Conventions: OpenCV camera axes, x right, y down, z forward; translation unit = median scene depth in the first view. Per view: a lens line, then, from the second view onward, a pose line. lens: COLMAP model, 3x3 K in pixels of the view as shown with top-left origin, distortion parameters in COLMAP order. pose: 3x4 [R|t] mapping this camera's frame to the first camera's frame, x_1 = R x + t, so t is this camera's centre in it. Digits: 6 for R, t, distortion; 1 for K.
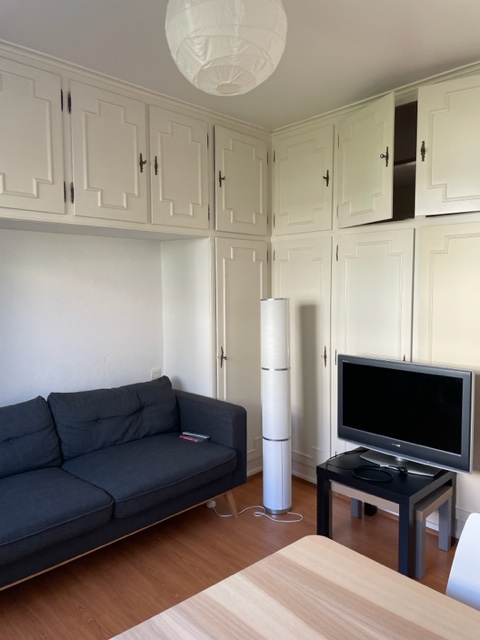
lens RADIAL K [[487.3, 0, 242.9], [0, 487.3, 318.2], [0, 0, 1]] dist [0.042474, -0.044411]
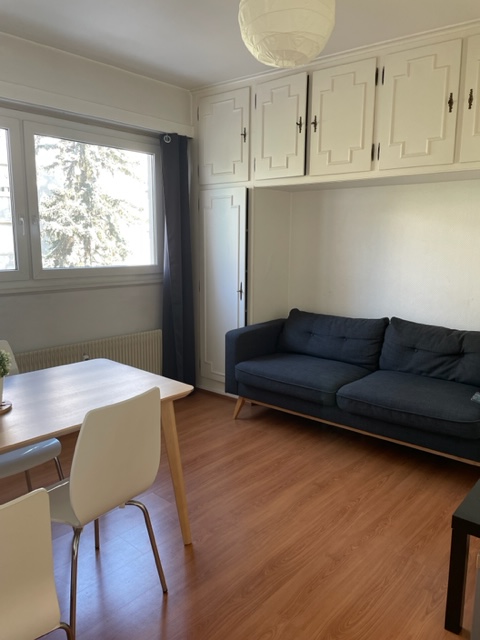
lens RADIAL K [[487.3, 0, 242.7], [0, 487.3, 320.4], [0, 0, 1]] dist [0.042474, -0.044411]
pose [[0.088919, 0.162456, -0.982701, 0.835032], [-0.084572, 0.984278, 0.155064, 0.000309], [0.992442, 0.069321, 0.101260, 0.520661]]
